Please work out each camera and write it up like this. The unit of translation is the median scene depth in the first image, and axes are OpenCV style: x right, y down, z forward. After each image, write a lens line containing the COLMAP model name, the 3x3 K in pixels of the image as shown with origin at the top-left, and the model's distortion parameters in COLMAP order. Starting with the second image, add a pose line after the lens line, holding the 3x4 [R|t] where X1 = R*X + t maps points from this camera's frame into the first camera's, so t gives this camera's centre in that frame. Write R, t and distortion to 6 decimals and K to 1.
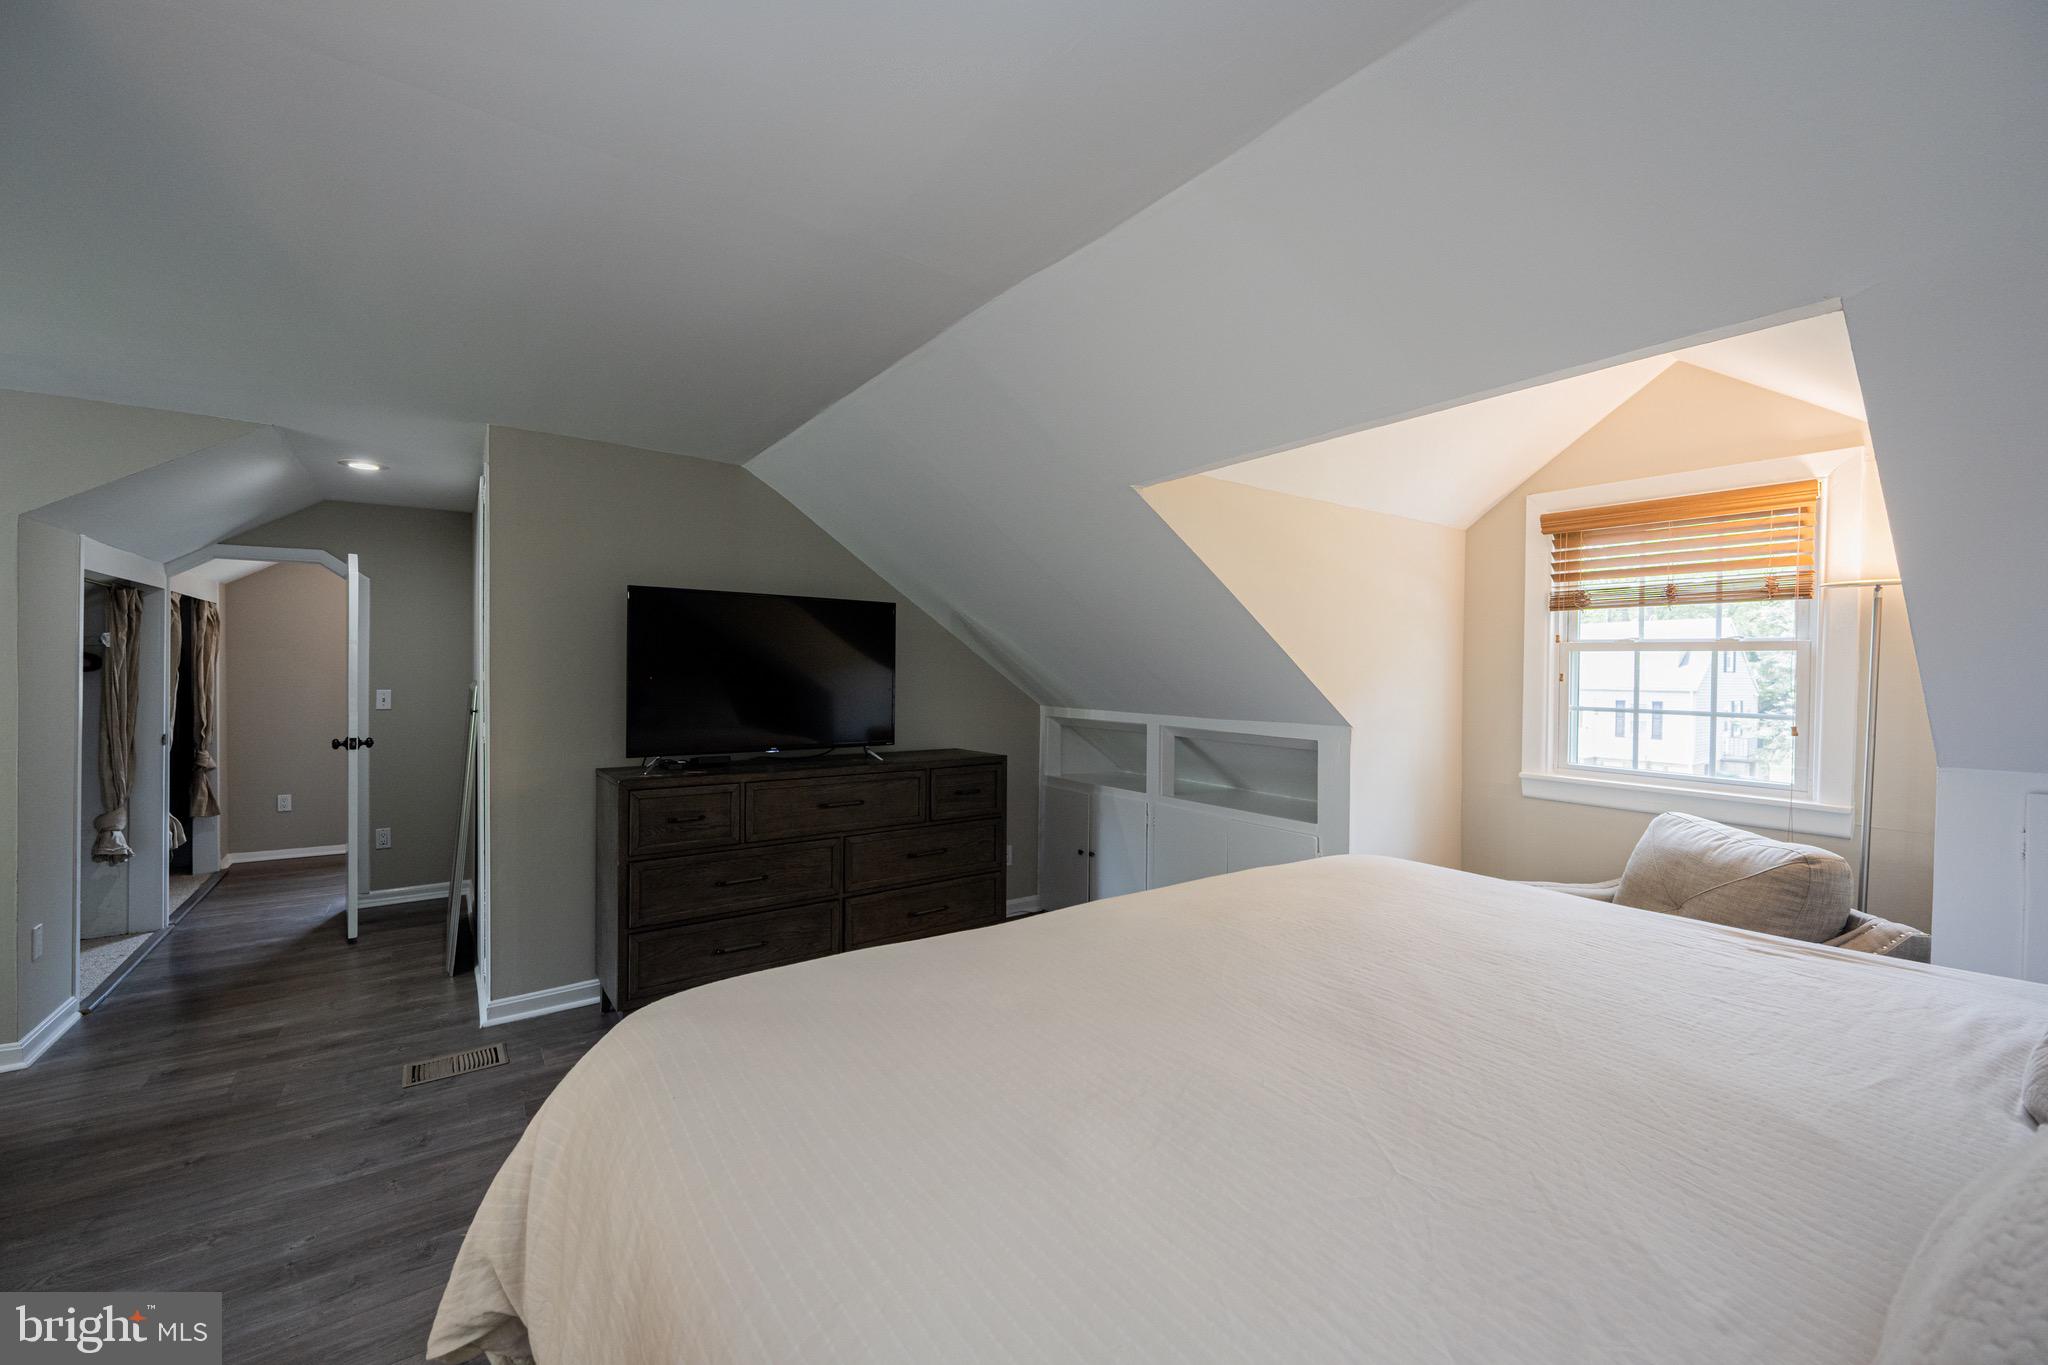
lens RADIAL K [[806.1, 0, 1024.4], [0, 806.1, 680.8], [0, 0, 1]] dist [0.000560, 0.000524]
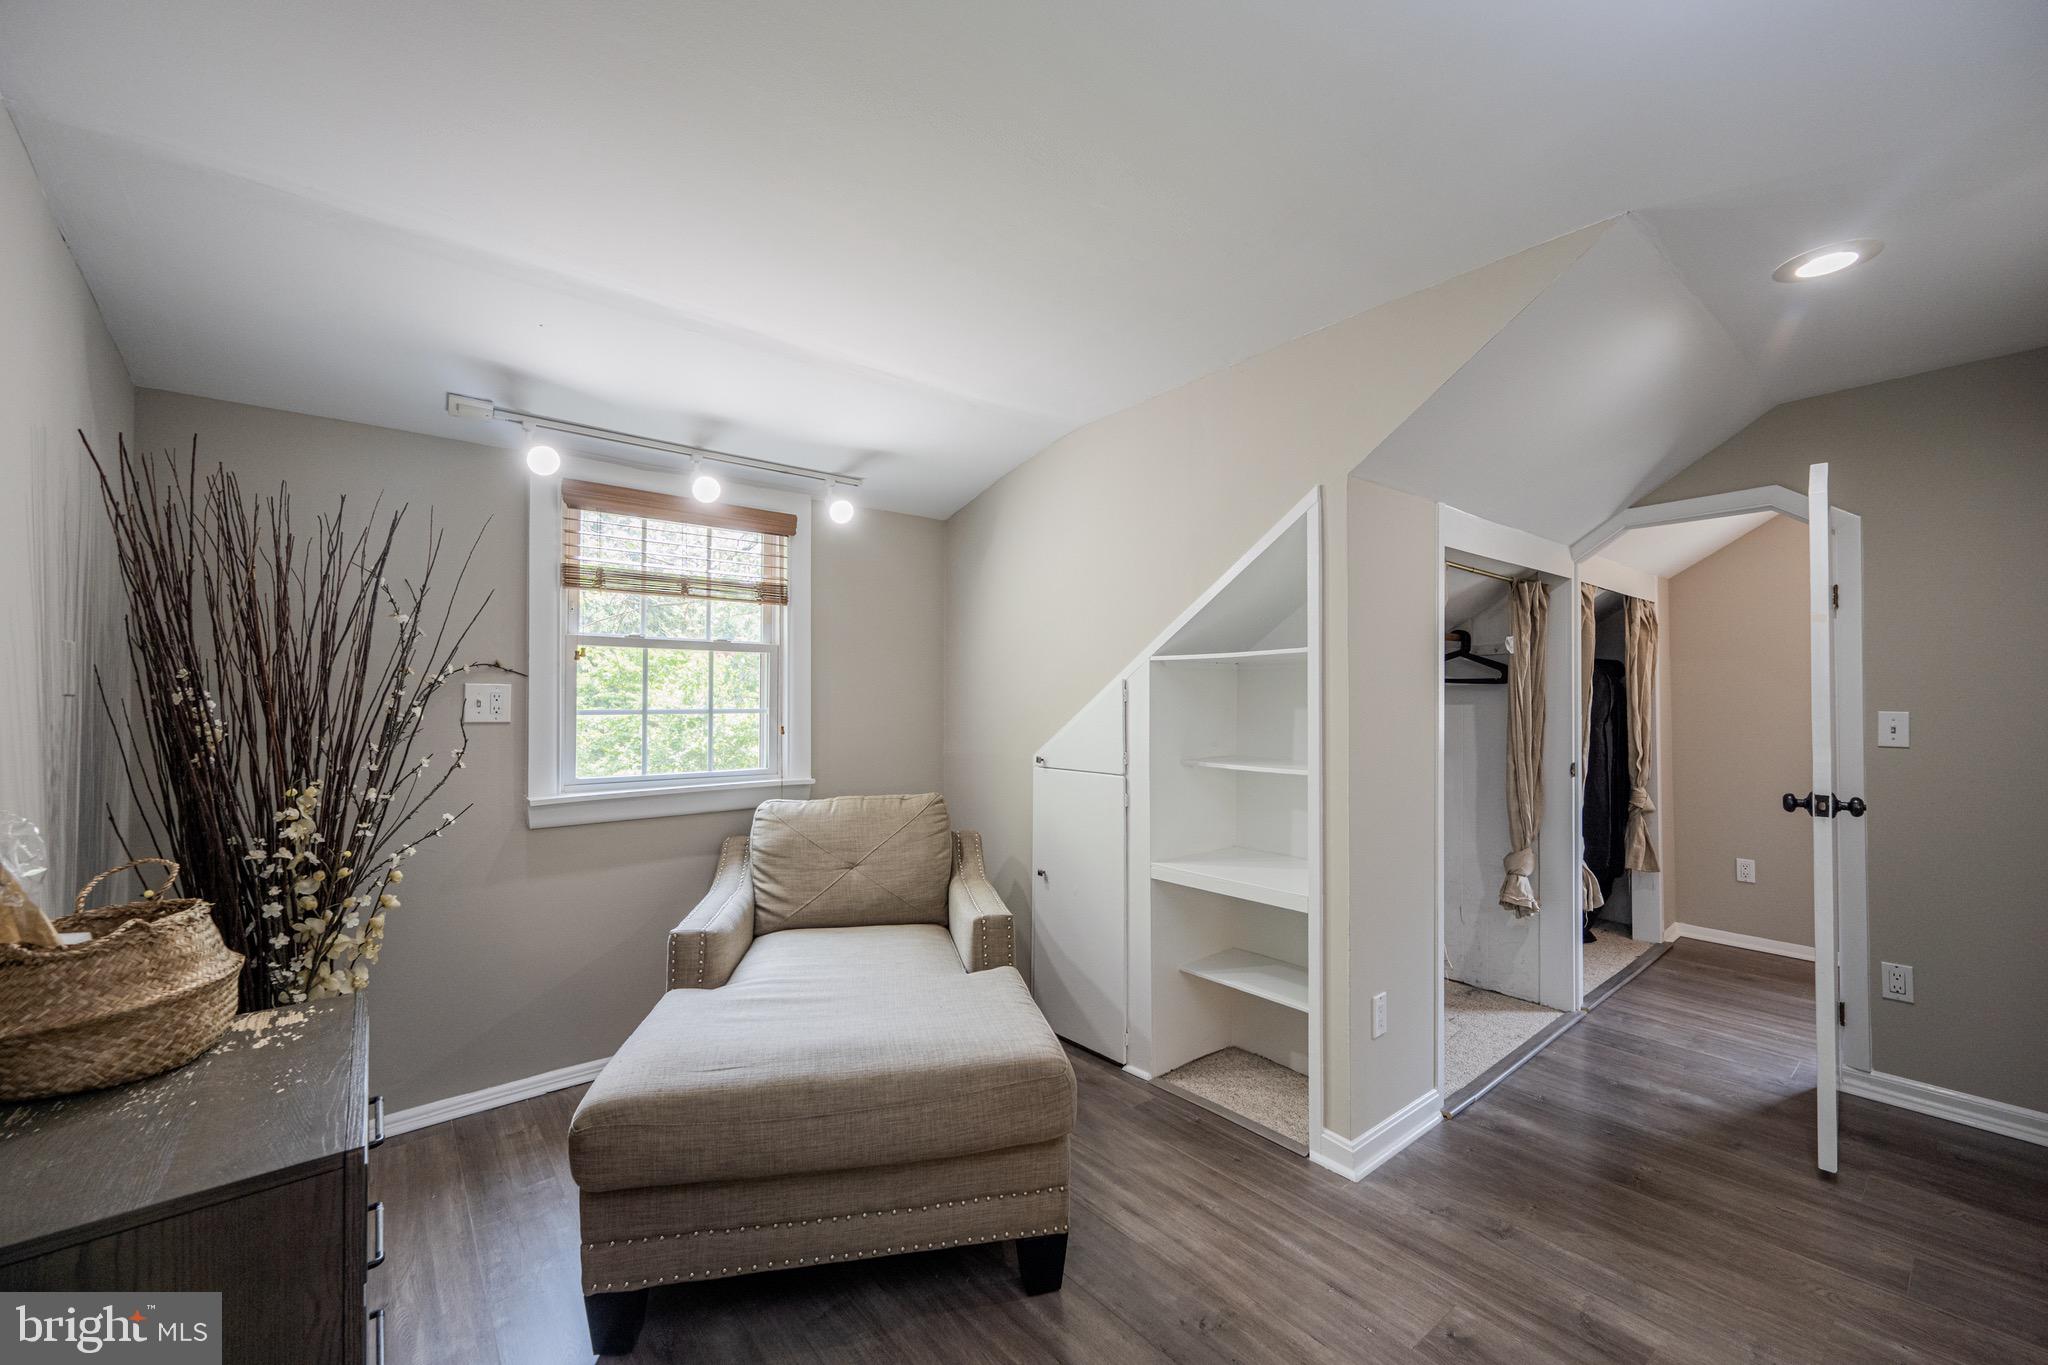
lens RADIAL K [[806.1, 0, 1024.4], [0, 806.1, 680.8], [0, 0, 1]] dist [0.000560, 0.000524]
pose [[0.059500, -0.028652, -0.997817, -0.320028], [-0.015162, 0.999447, -0.029602, 0.018091], [0.998113, 0.016890, 0.059033, 0.430514]]
